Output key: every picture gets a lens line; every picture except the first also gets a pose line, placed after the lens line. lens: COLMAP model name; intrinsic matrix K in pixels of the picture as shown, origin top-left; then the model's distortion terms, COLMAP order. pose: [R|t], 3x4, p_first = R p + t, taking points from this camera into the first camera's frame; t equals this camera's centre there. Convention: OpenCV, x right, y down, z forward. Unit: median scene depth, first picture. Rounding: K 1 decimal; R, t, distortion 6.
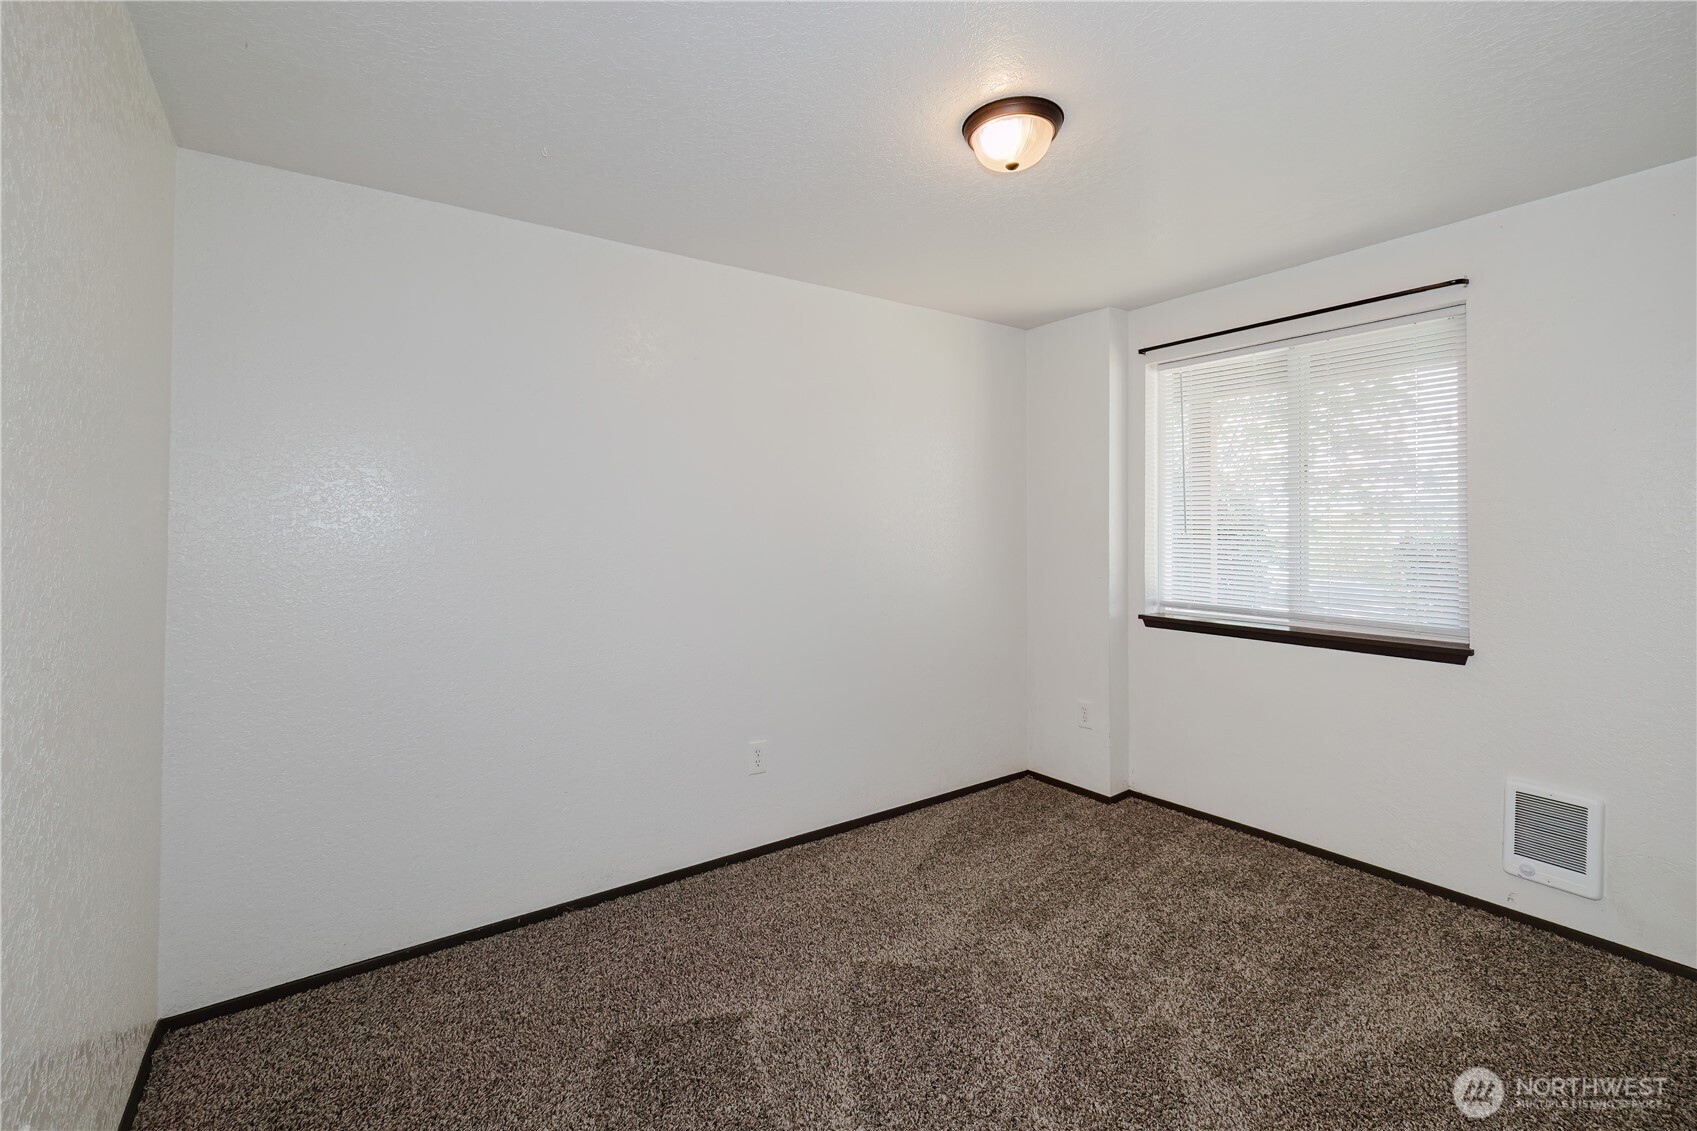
lens RADIAL K [[727.8, 0, 822.1], [0, 727.8, 521.5], [0, 0, 1]] dist [-0.010200, -0.000128]
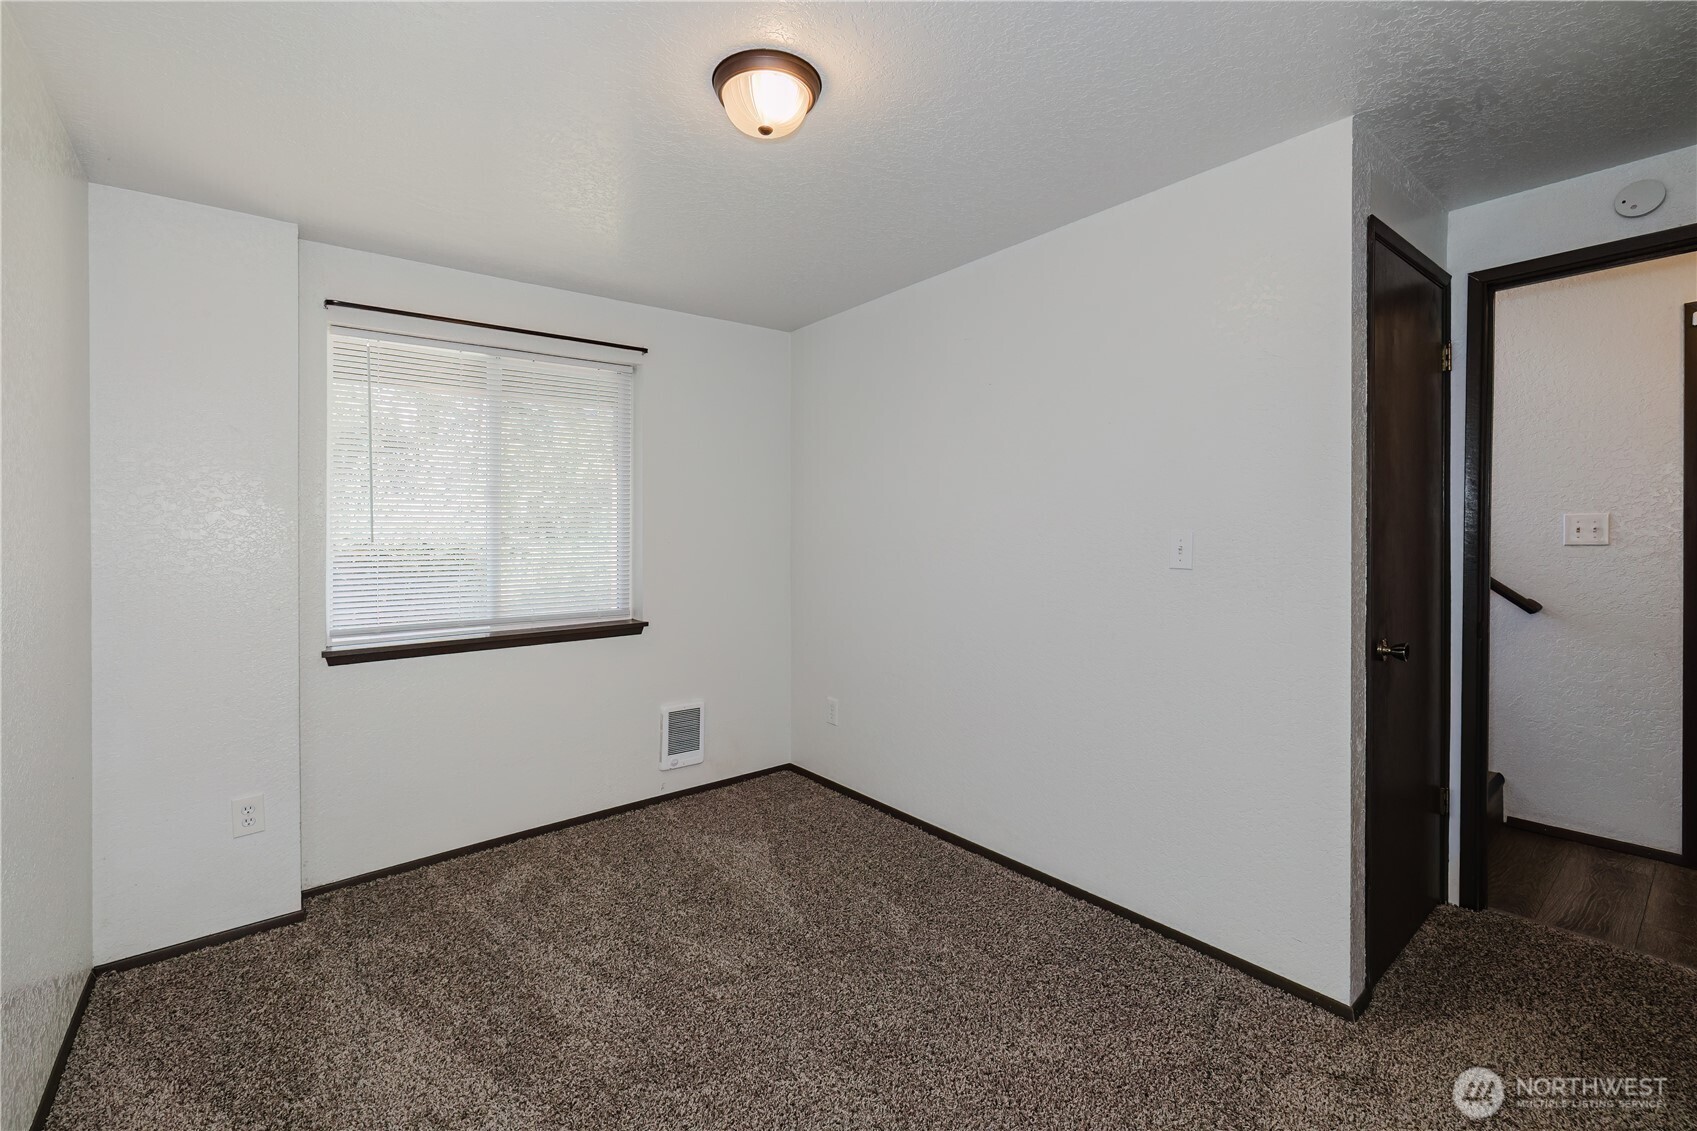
lens RADIAL K [[727.8, 0, 846.0], [0, 727.8, 558.5], [0, 0, 1]] dist [-0.010200, -0.000128]
pose [[-0.098495, -0.035357, 0.994509, -0.451088], [0.002370, 0.999357, 0.035764, 0.006929], [-0.995135, 0.005880, -0.098348, 0.661974]]
